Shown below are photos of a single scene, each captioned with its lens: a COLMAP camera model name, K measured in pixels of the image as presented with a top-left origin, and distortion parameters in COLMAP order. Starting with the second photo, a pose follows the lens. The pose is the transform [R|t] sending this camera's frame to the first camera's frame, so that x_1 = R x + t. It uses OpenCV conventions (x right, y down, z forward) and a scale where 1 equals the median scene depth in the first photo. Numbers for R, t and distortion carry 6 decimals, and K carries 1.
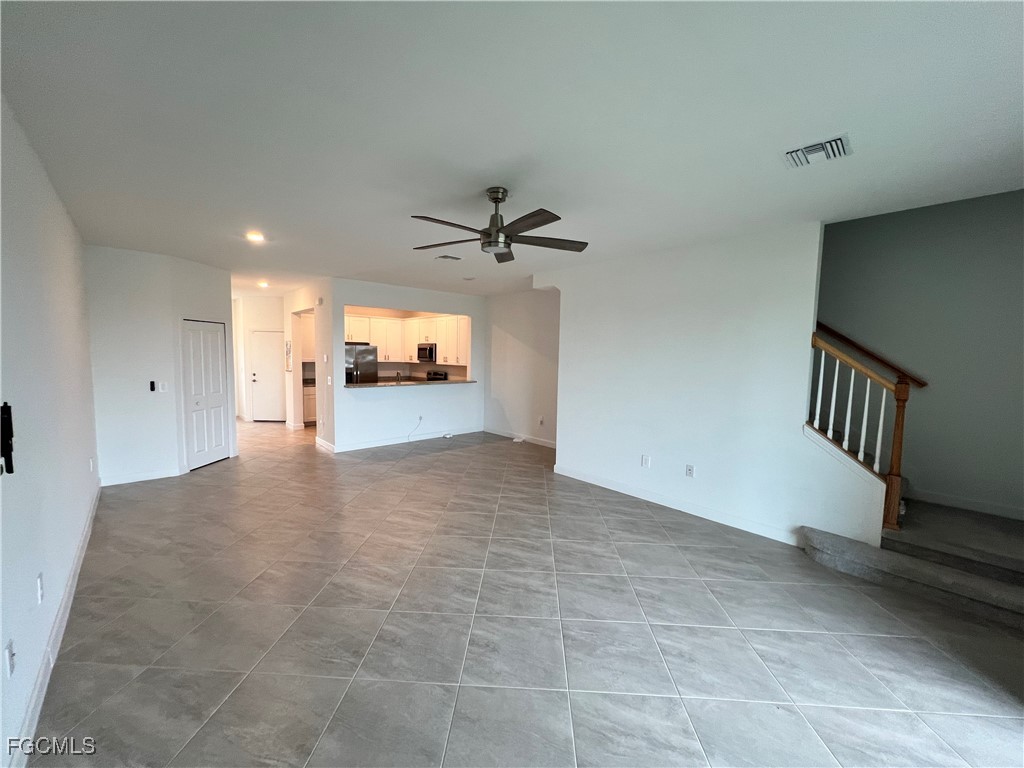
lens RADIAL K [[418.3, 0, 510.1], [0, 418.3, 388.5], [0, 0, 1]] dist [-0.000884, 0.000794]
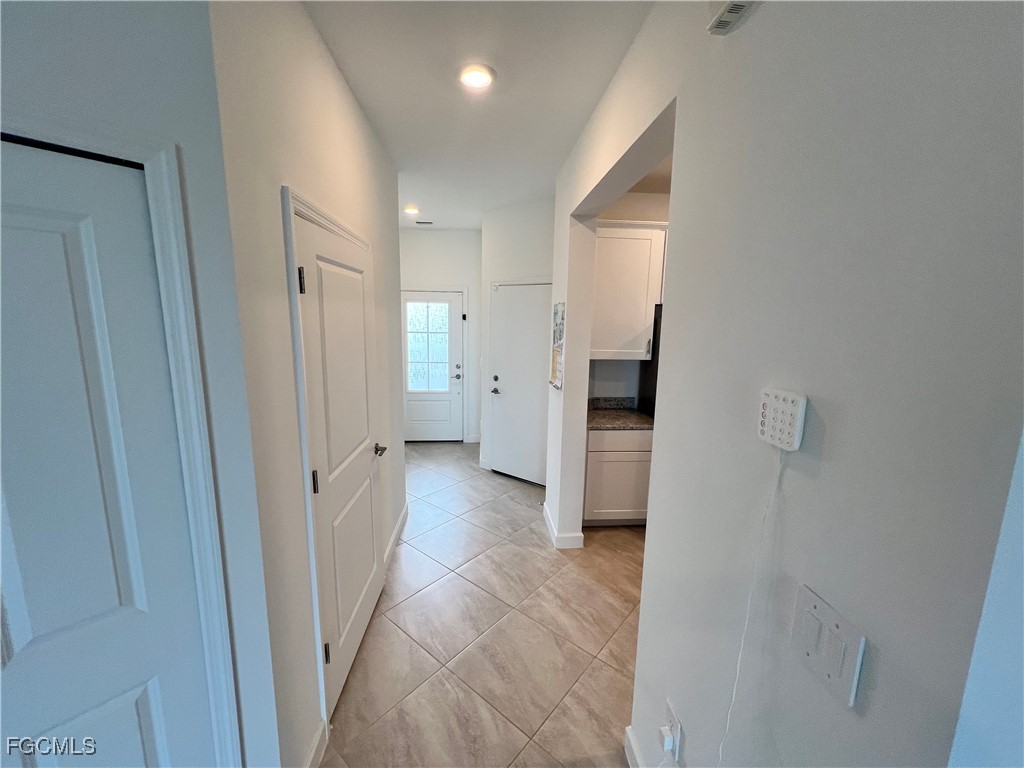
lens RADIAL K [[418.3, 0, 510.7], [0, 418.3, 387.0], [0, 0, 1]] dist [-0.000884, 0.000794]
pose [[0.804248, 0.089740, -0.587480, -0.316794], [-0.052361, 0.995389, 0.080370, -0.062926], [0.591983, -0.033877, 0.805238, 0.625114]]
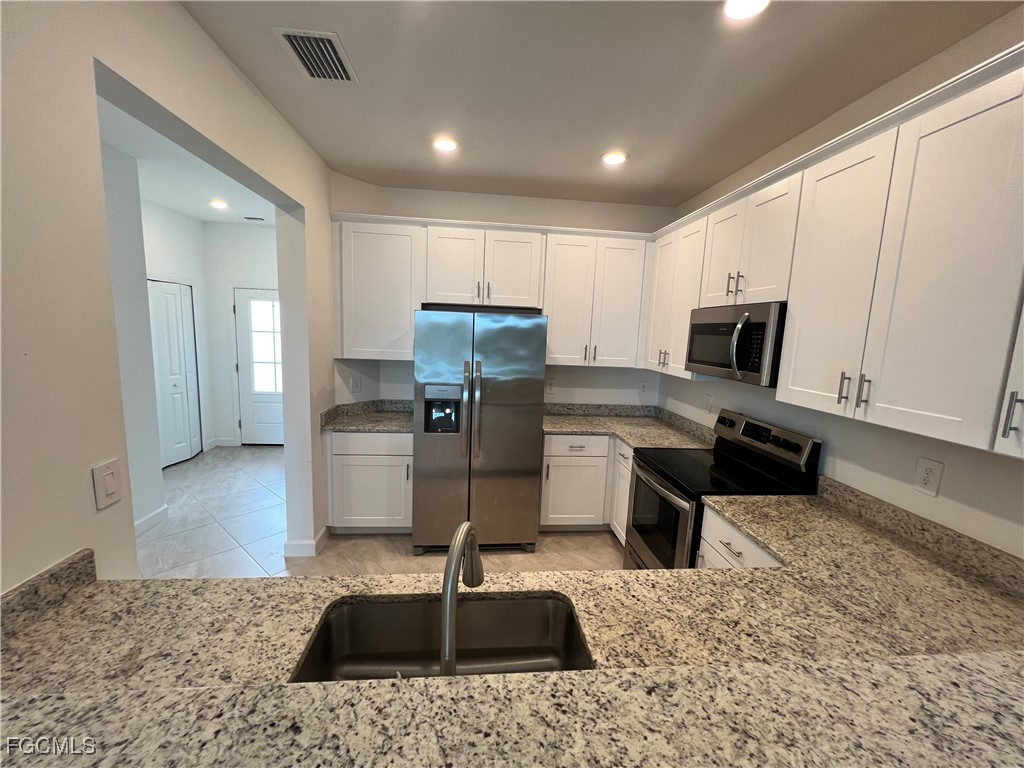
lens RADIAL K [[419.3, 0, 505.4], [0, 419.3, 383.9], [0, 0, 1]] dist [-0.002445, 0.000677]
pose [[0.807023, 0.089056, -0.583766, -0.165131], [-0.073943, 0.996022, 0.049726, -0.067070], [0.585872, 0.003036, 0.810398, 0.753272]]
